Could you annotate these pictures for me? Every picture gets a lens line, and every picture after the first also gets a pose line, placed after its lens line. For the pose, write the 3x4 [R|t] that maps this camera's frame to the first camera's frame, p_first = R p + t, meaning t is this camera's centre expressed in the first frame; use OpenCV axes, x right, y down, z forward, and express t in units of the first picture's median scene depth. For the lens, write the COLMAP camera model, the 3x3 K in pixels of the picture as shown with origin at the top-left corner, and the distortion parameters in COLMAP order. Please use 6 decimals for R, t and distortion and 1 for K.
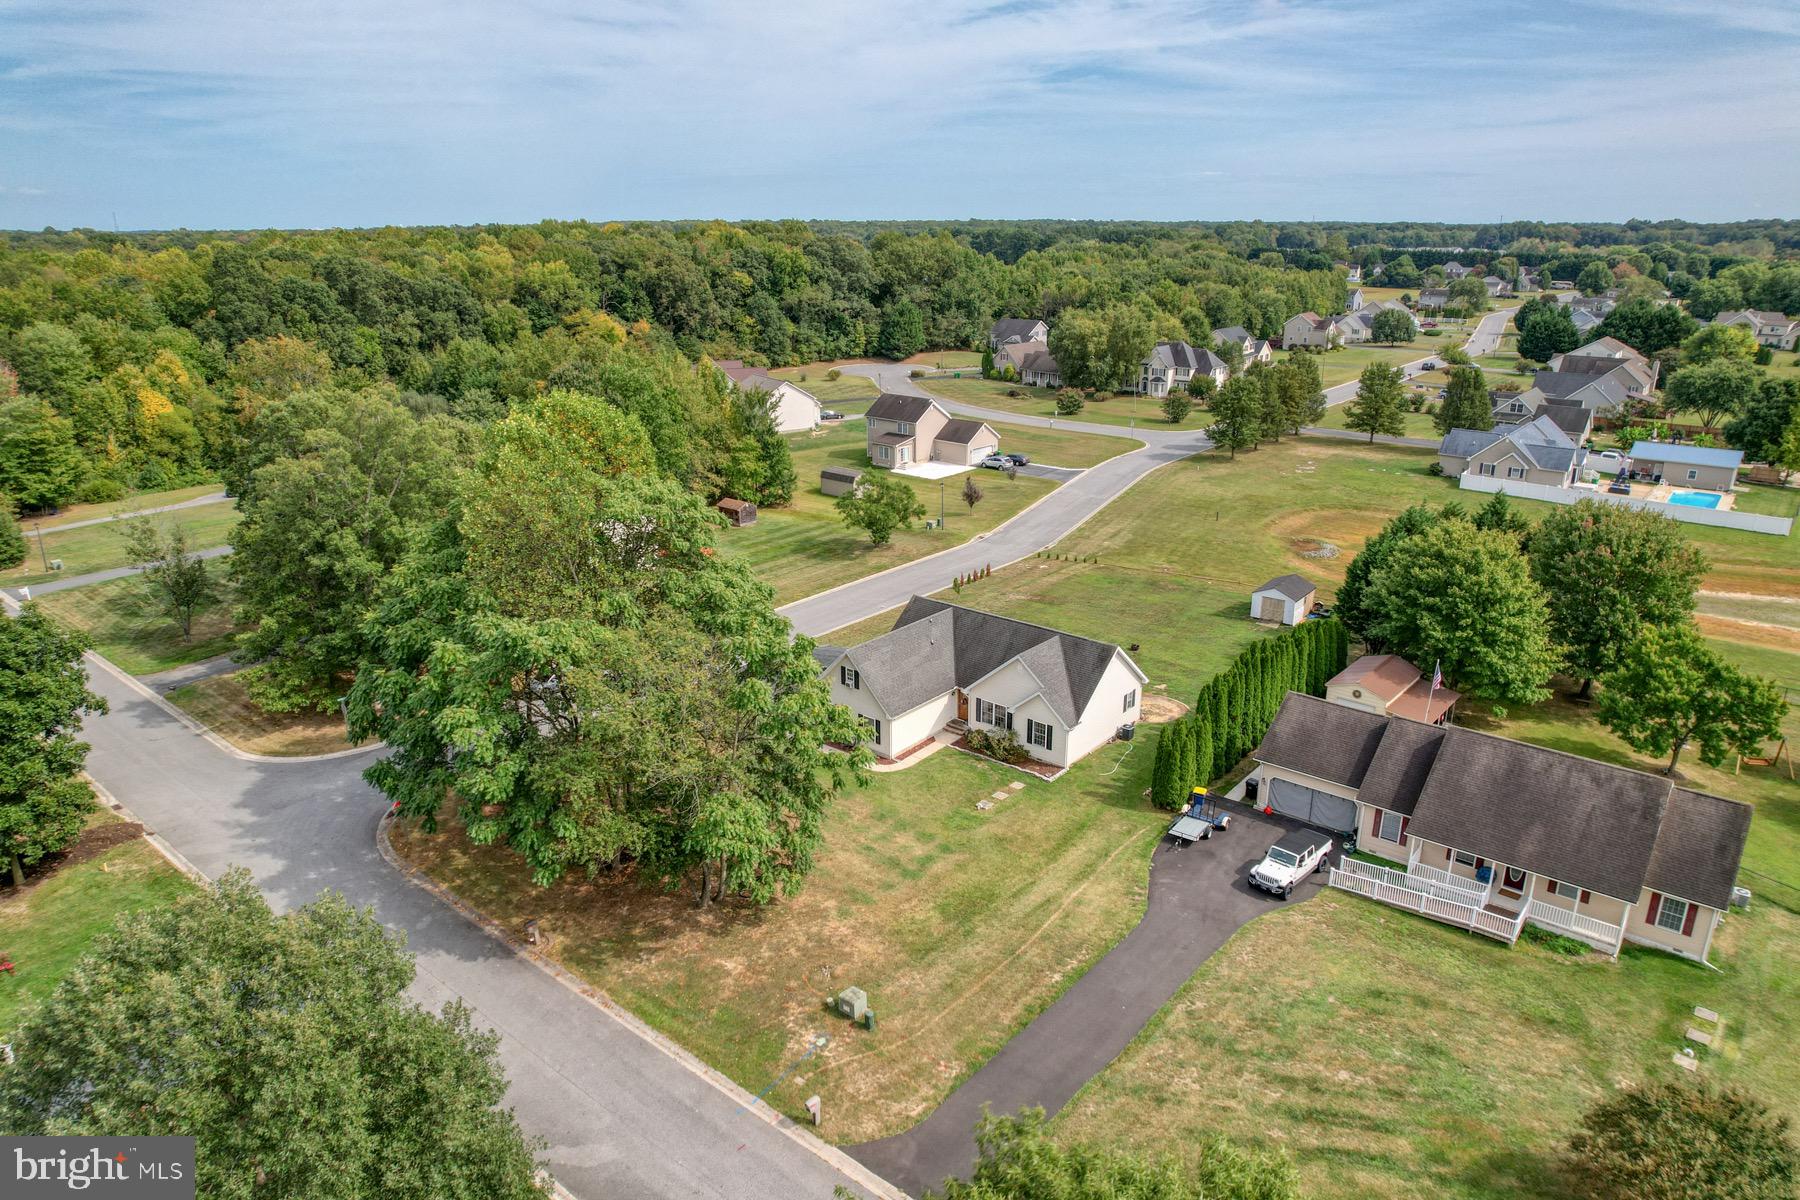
lens RADIAL K [[1162.7, 0, 900.0], [0, 1162.7, 600.0], [0, 0, 1]] dist [-0.086868, 0.079397]
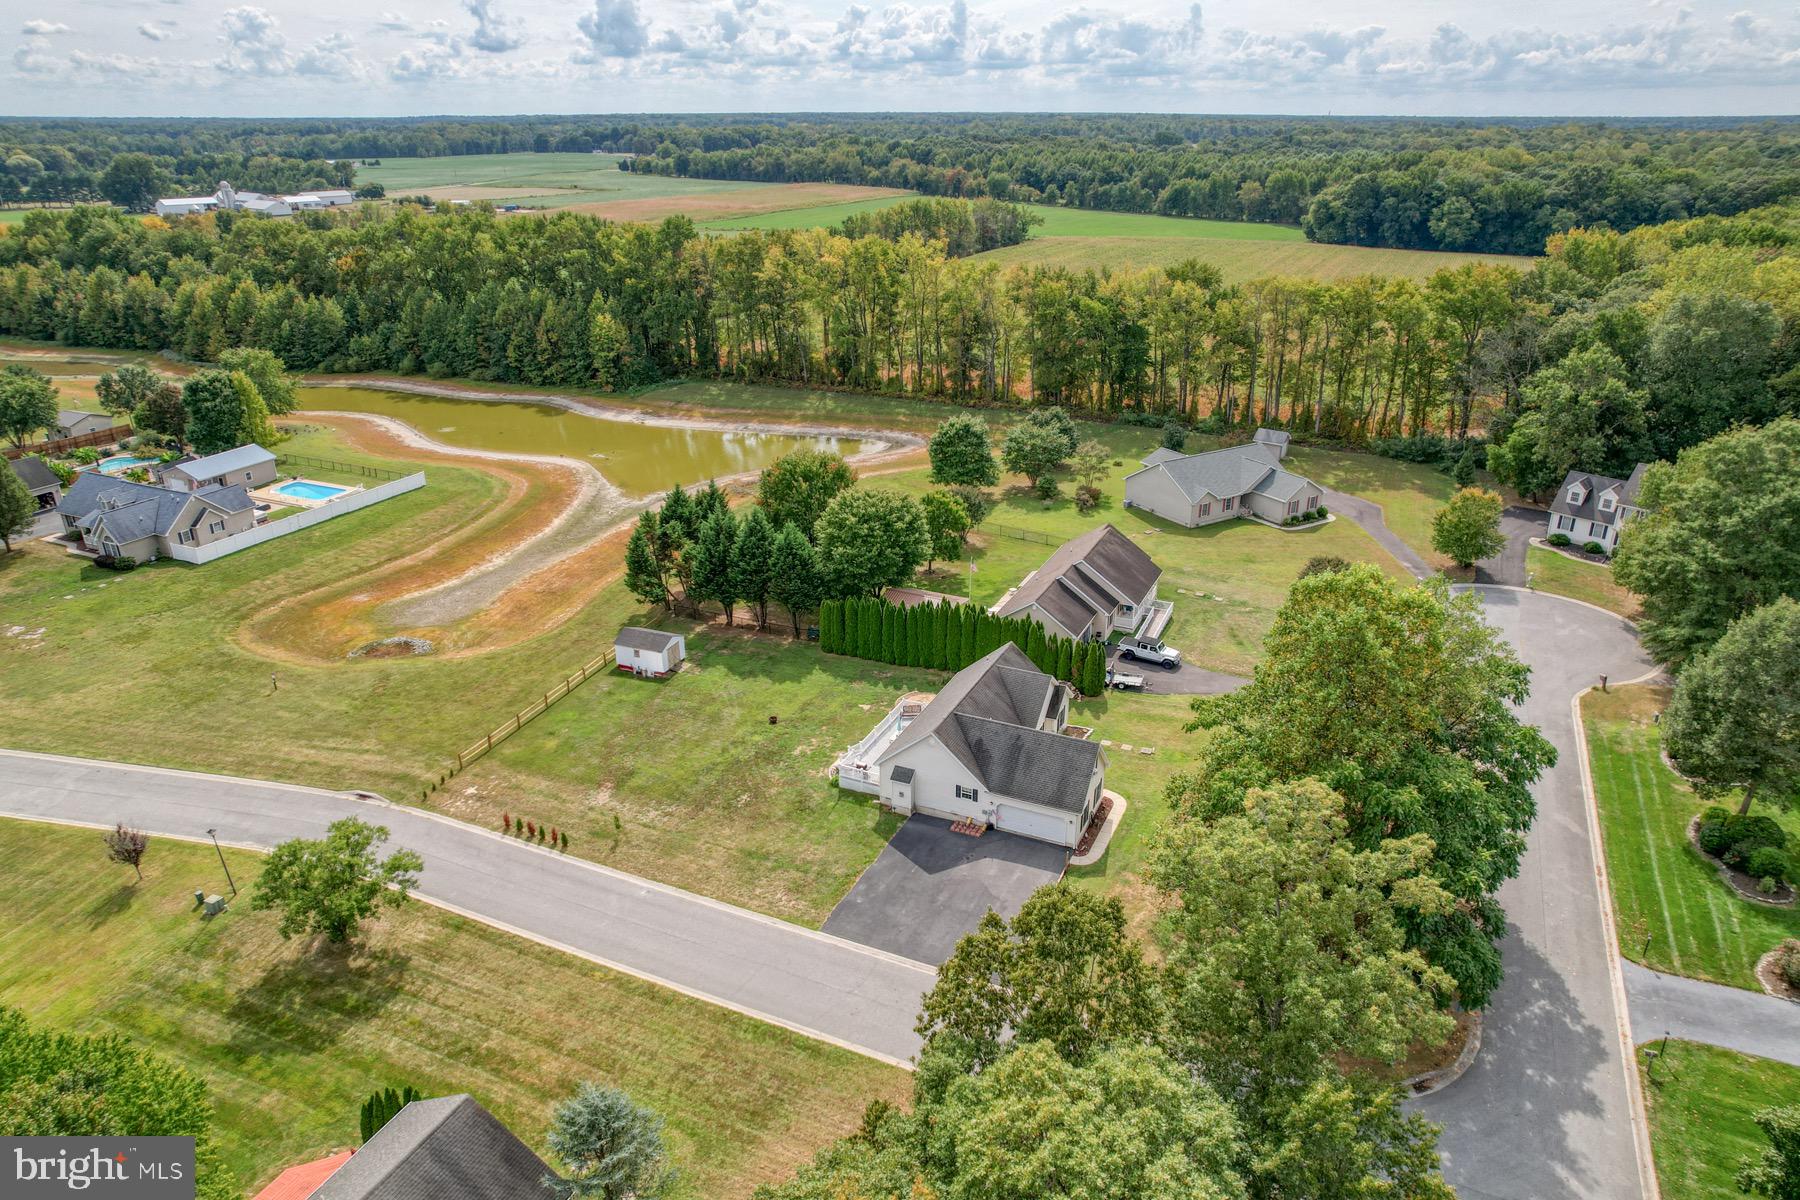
lens RADIAL K [[1162.7, 0, 900.0], [0, 1162.7, 600.0], [0, 0, 1]] dist [-0.086868, 0.079397]
pose [[-0.253115, -0.369052, 0.894278, -0.517600], [0.312173, 0.843775, 0.436567, -0.338412], [-0.915686, 0.389672, -0.098364, 0.696590]]
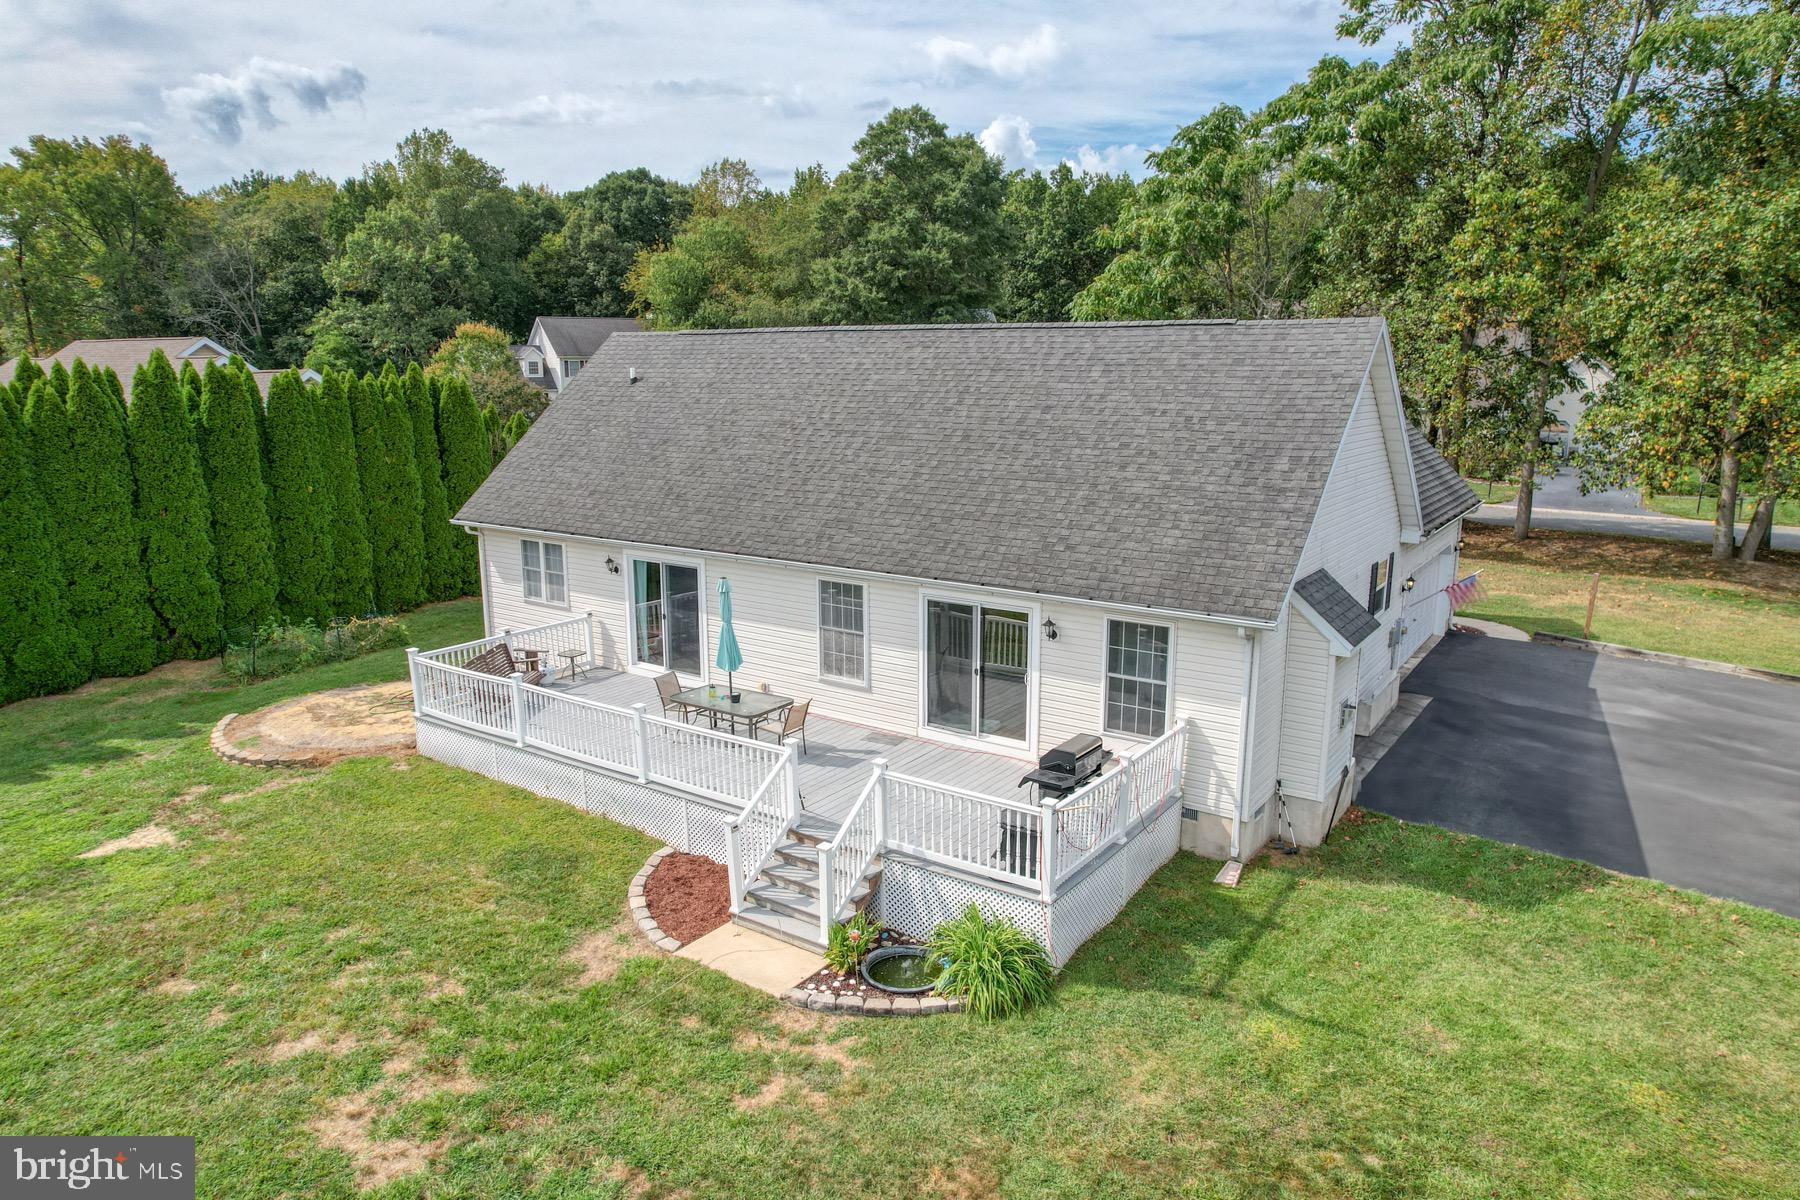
lens RADIAL K [[1162.7, 0, 900.0], [0, 1162.7, 600.0], [0, 0, 1]] dist [-0.086868, 0.079397]
pose [[-0.996635, 0.021484, -0.079098, 0.076316], [-0.022030, 0.859318, 0.510966, -0.038643], [0.078948, 0.510990, -0.855954, 0.770746]]
